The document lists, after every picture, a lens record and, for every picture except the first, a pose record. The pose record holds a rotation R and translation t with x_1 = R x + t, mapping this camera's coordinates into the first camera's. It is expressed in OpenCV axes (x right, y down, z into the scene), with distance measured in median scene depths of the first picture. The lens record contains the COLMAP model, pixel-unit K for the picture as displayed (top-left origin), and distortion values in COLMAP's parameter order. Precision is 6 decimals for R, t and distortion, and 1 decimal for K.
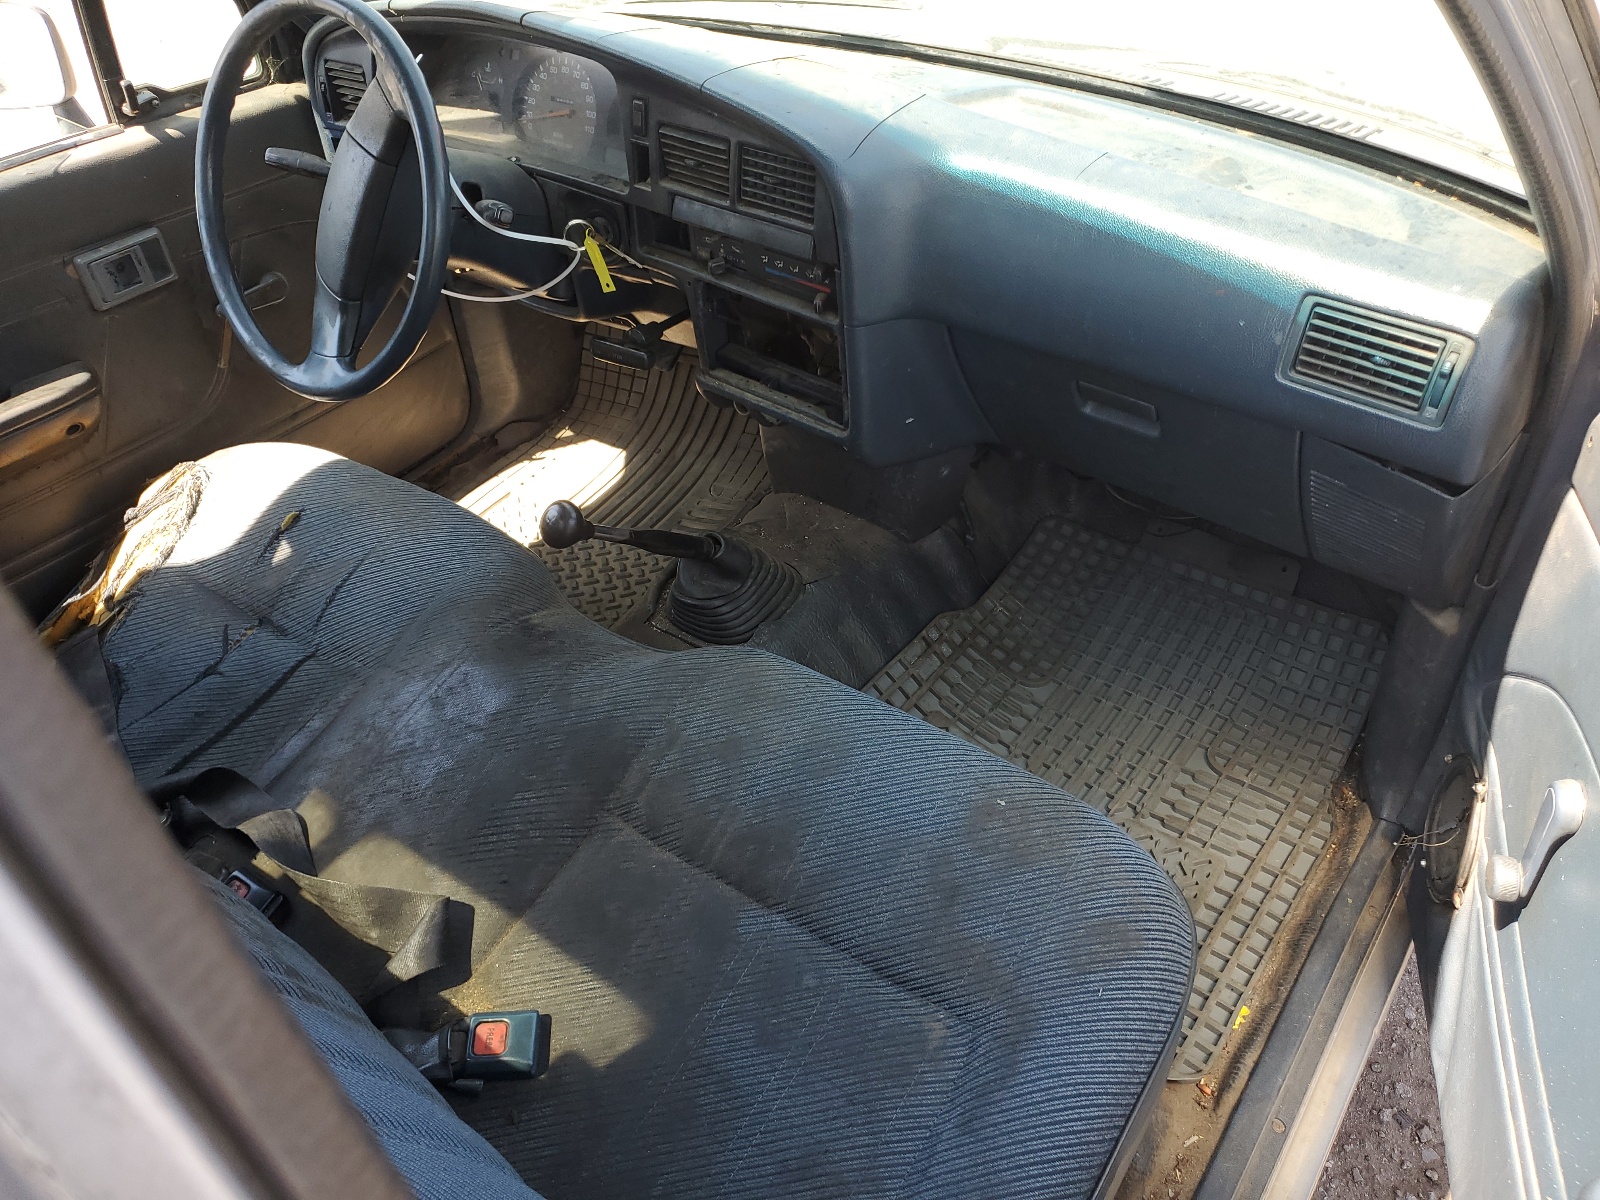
lens RADIAL K [[1213.4, 0, 774.2], [0, 1213.4, 558.7], [0, 0, 1]] dist [0.000752, 0.001681]
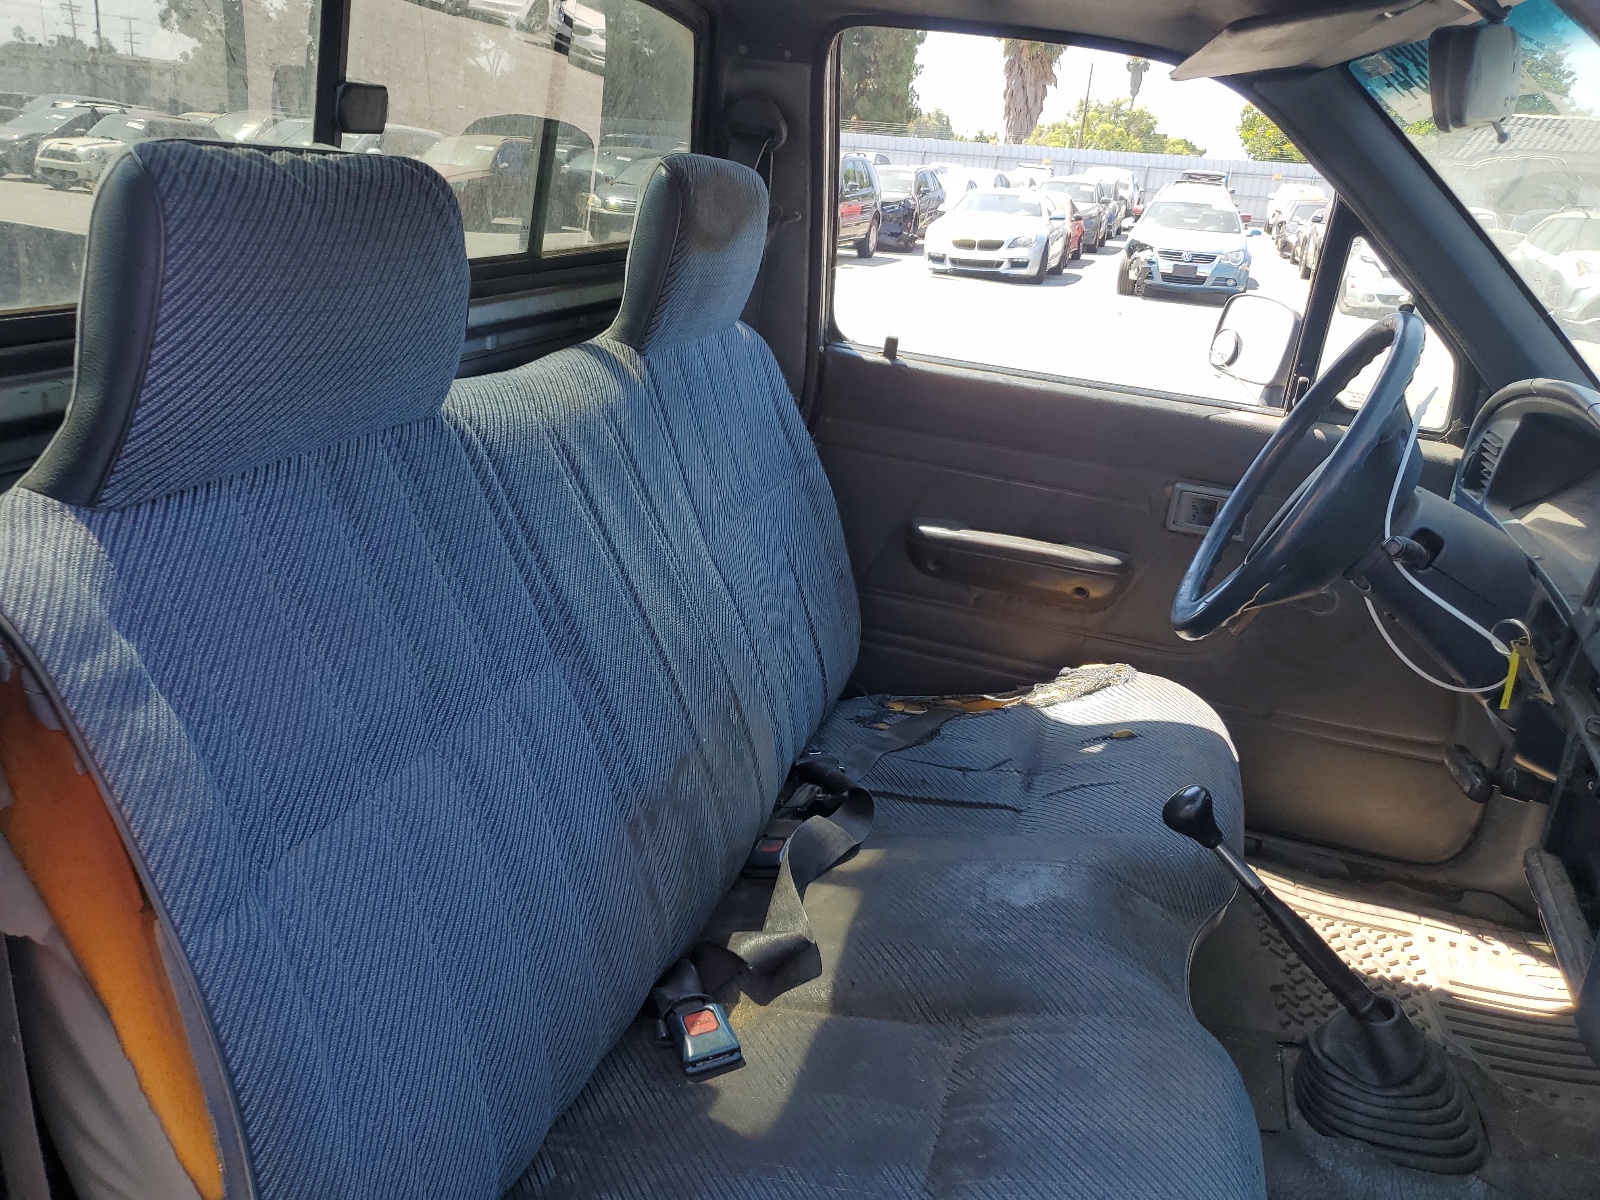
lens RADIAL K [[1213.4, 0, 798.2], [0, 1213.4, 600.2], [0, 0, 1]] dist [0.000752, 0.001681]
pose [[0.357198, 0.428554, -0.829910, 0.329451], [-0.669604, 0.736954, 0.092352, -0.024161], [0.651183, 0.522724, 0.550200, 0.165330]]
